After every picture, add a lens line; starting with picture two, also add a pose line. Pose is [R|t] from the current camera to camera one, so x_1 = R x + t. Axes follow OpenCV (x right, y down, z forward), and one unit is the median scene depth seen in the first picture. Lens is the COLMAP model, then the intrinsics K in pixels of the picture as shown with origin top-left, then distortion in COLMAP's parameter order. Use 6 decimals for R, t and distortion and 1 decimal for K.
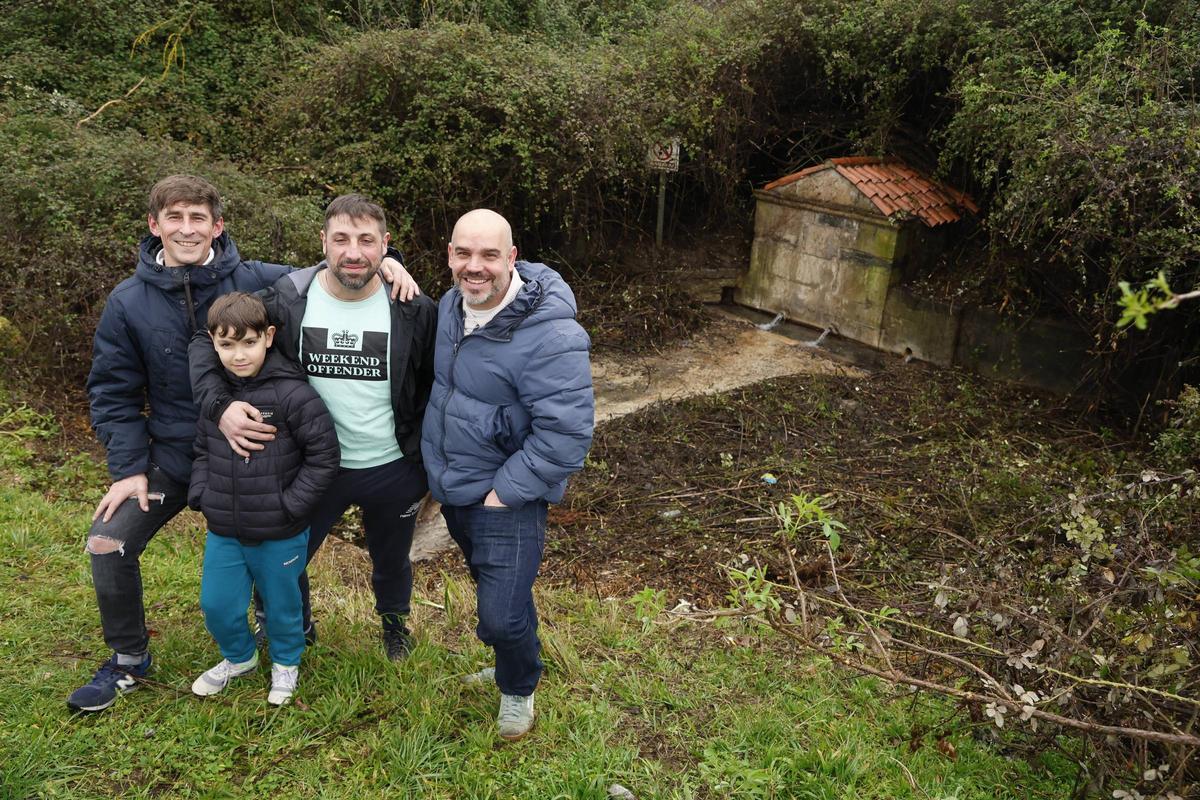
lens RADIAL K [[821.3, 0, 590.6], [0, 821.3, 396.1], [0, 0, 1]] dist [-0.111225, 0.089045]
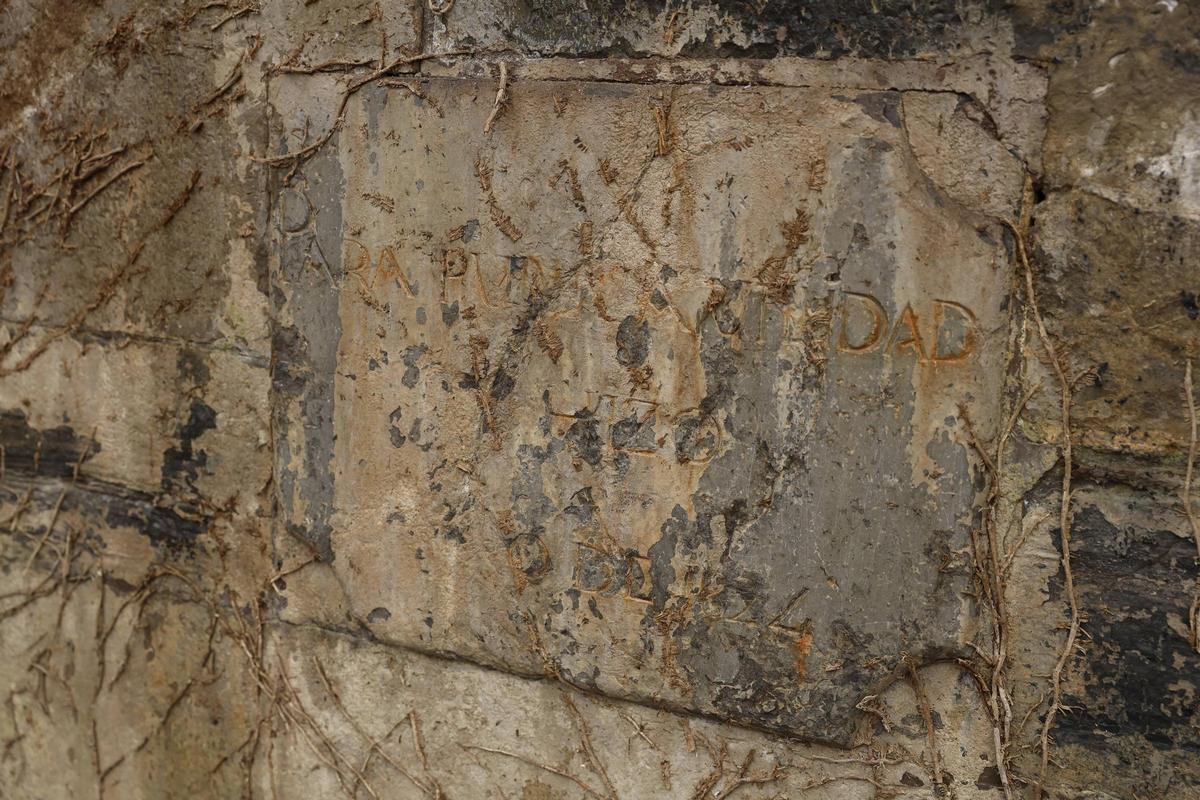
lens RADIAL K [[1303.6, 0, 602.6], [0, 1303.6, 398.0], [0, 0, 1]] dist [-0.083328, 0.000000]
pose [[0.919083, -0.086939, 0.384355, 0.262832], [0.166202, 0.969885, -0.178046, -0.183300], [-0.357301, 0.227519, 0.905854, 0.965493]]
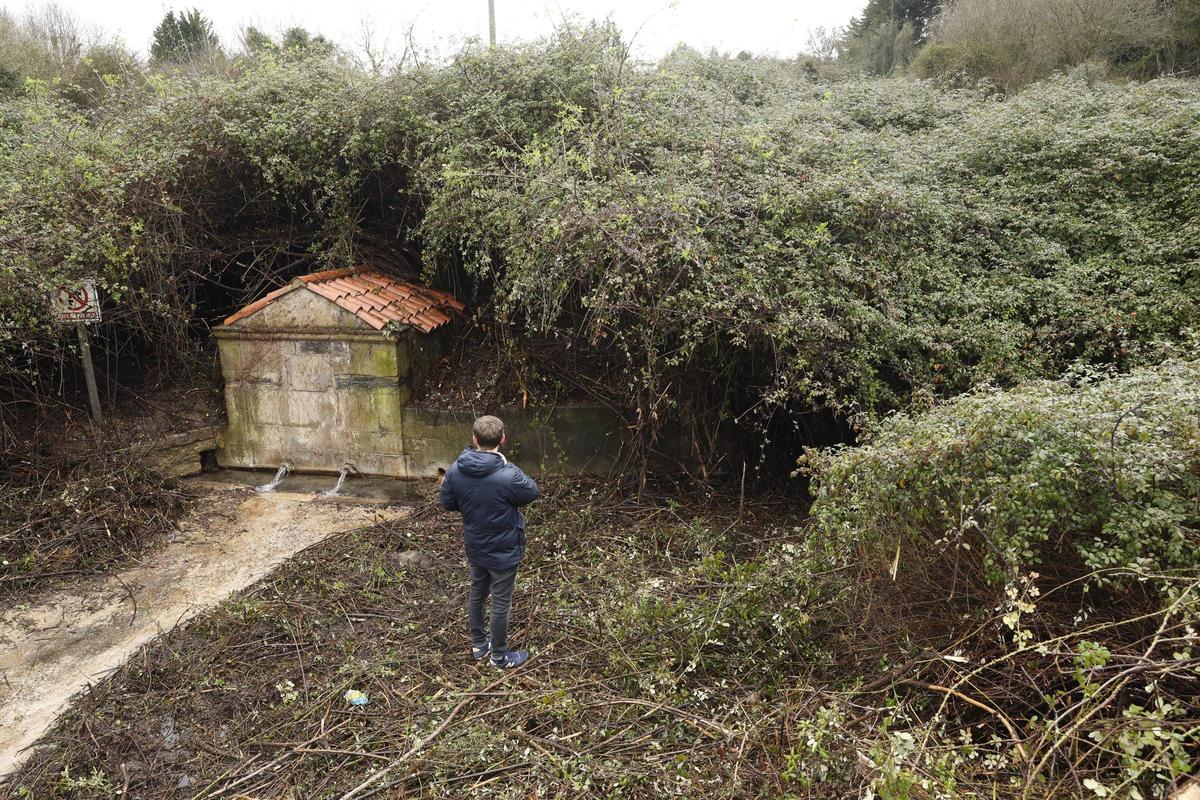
lens RADIAL K [[821.3, 0, 595.0], [0, 821.3, 407.4], [0, 0, 1]] dist [-0.111225, 0.089045]
pose [[0.779001, -0.210610, 0.590593, 0.009361], [0.286561, 0.957364, -0.036576, -0.041590], [-0.557709, 0.197734, 0.806140, 0.166722]]
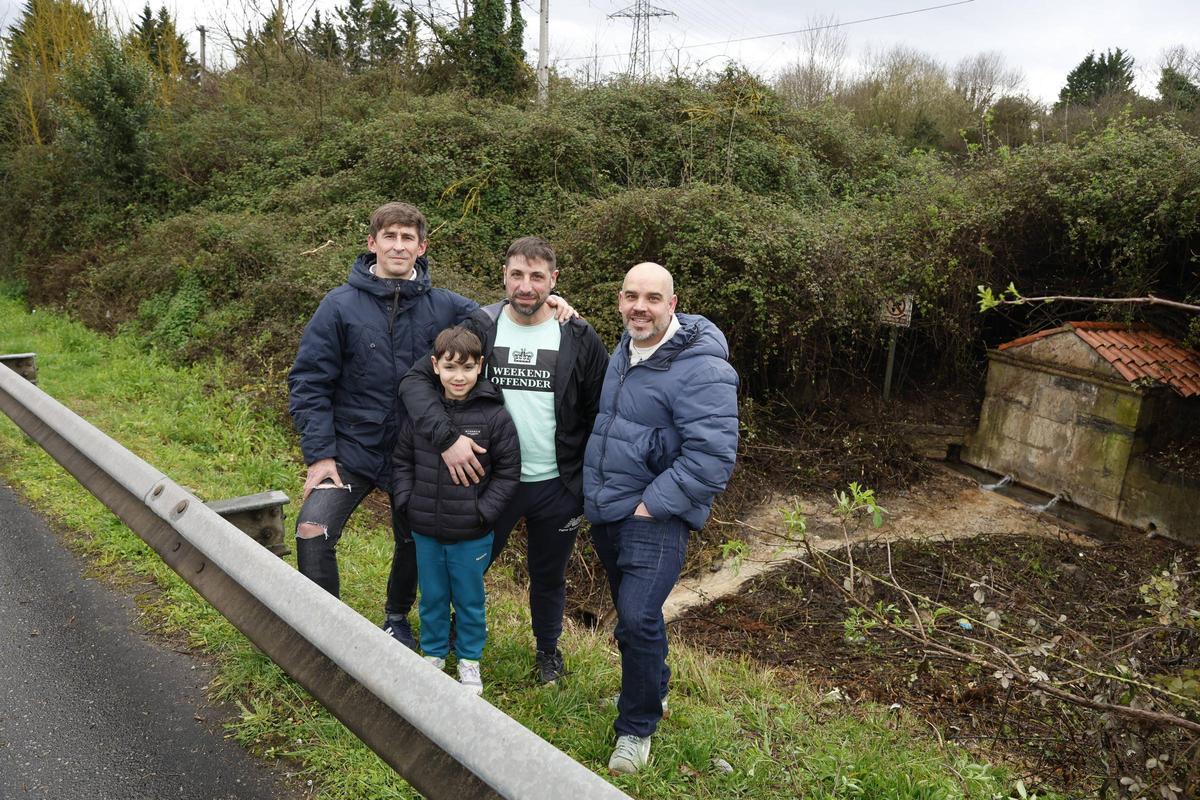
lens RADIAL K [[821.3, 0, 592.0], [0, 821.3, 405.6], [0, 0, 1]] dist [-0.111225, 0.089045]
pose [[0.953811, 0.086989, -0.287536, 0.029782], [-0.136133, 0.978398, -0.155581, 0.037264], [0.267791, 0.187538, 0.945049, -0.057664]]
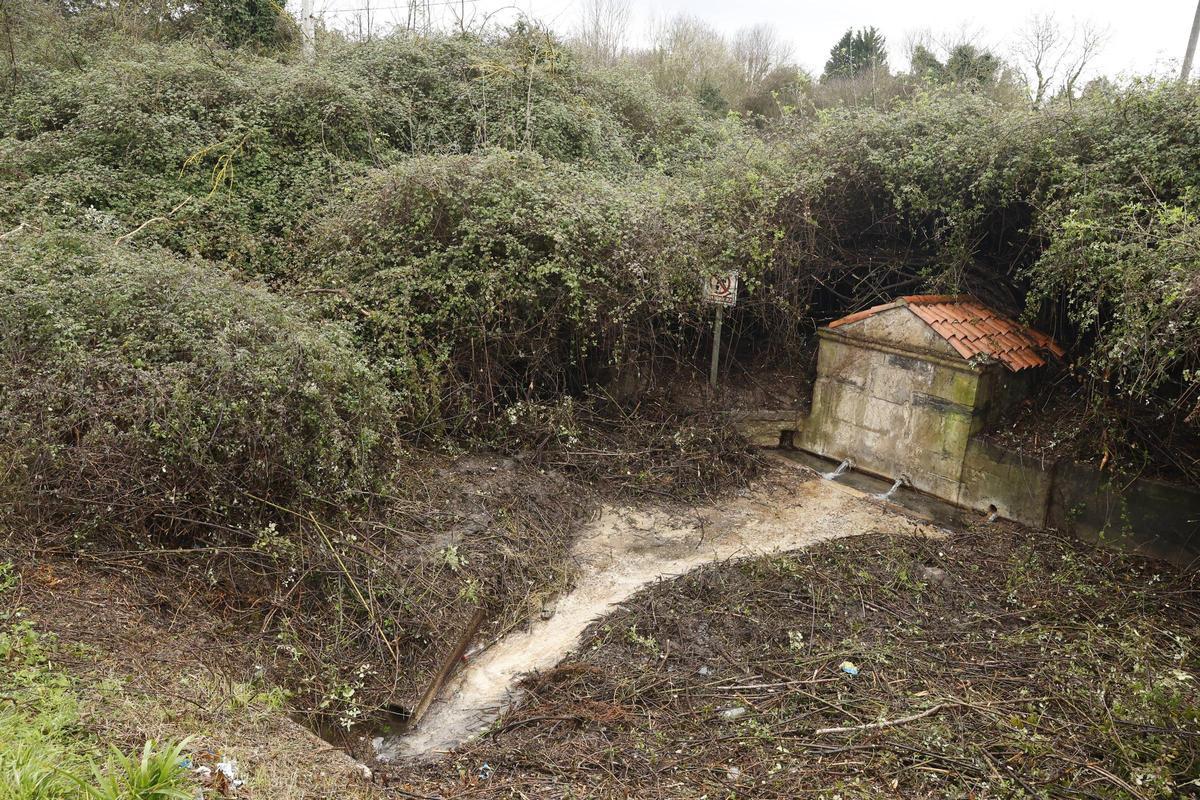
lens RADIAL K [[821.3, 0, 594.0], [0, 821.3, 398.3], [0, 0, 1]] dist [-0.111225, 0.089045]
pose [[0.998427, 0.030798, -0.046857, -0.009060], [-0.037457, 0.988186, -0.148610, -0.027425], [0.041727, 0.150132, 0.987785, 0.086196]]
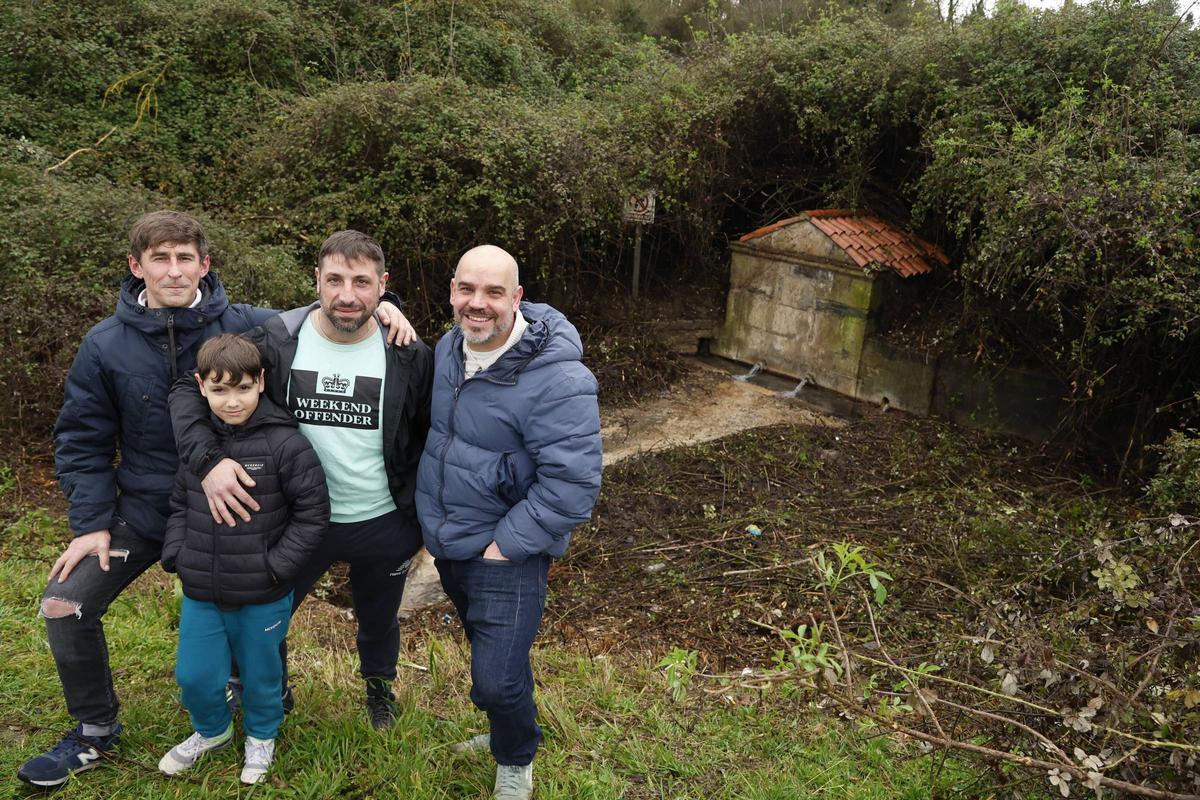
lens RADIAL K [[821.3, 0, 594.3], [0, 821.3, 398.4], [0, 0, 1]] dist [-0.111225, 0.089045]
pose [[0.999168, -0.003454, 0.040646, -0.008503], [0.005975, 0.998055, -0.062058, 0.001792], [-0.040353, 0.062250, 0.997245, 0.011965]]
